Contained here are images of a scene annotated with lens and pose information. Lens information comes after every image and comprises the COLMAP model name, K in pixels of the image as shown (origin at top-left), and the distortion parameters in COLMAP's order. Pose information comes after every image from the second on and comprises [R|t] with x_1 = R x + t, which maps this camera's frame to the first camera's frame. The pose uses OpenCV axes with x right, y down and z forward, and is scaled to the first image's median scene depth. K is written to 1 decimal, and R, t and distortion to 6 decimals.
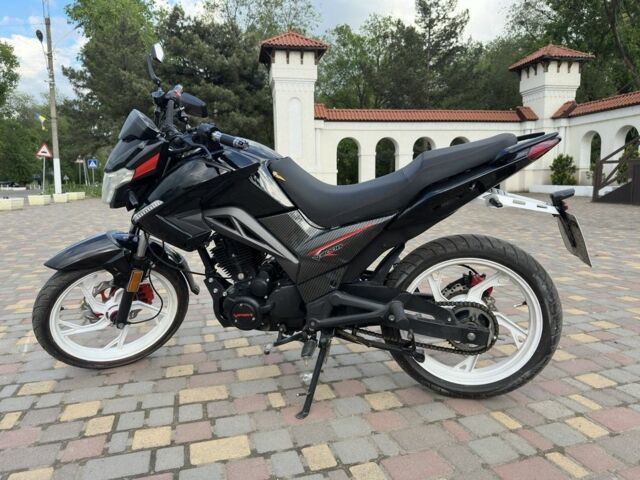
lens RADIAL K [[460.8, 0, 322.3], [0, 460.8, 228.9], [0, 0, 1]] dist [0.008806, -0.005817]
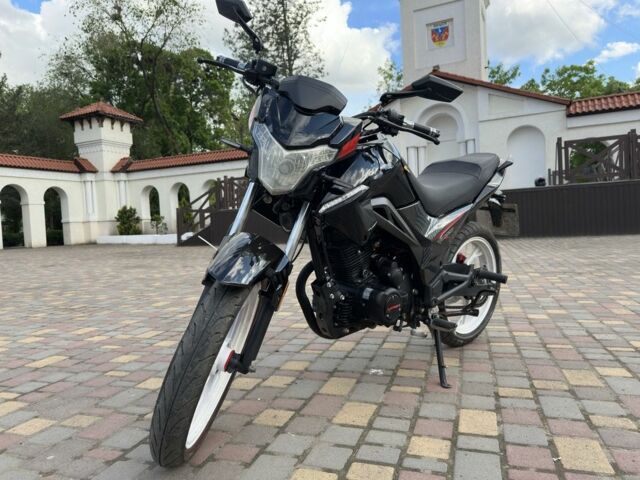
lens RADIAL K [[460.8, 0, 322.3], [0, 460.8, 228.9], [0, 0, 1]] dist [0.008806, -0.005817]
pose [[0.573745, -0.024563, 0.818666, -0.870110], [0.123147, 0.990774, -0.056577, 0.047651], [-0.809723, 0.133277, 0.571477, 0.443377]]
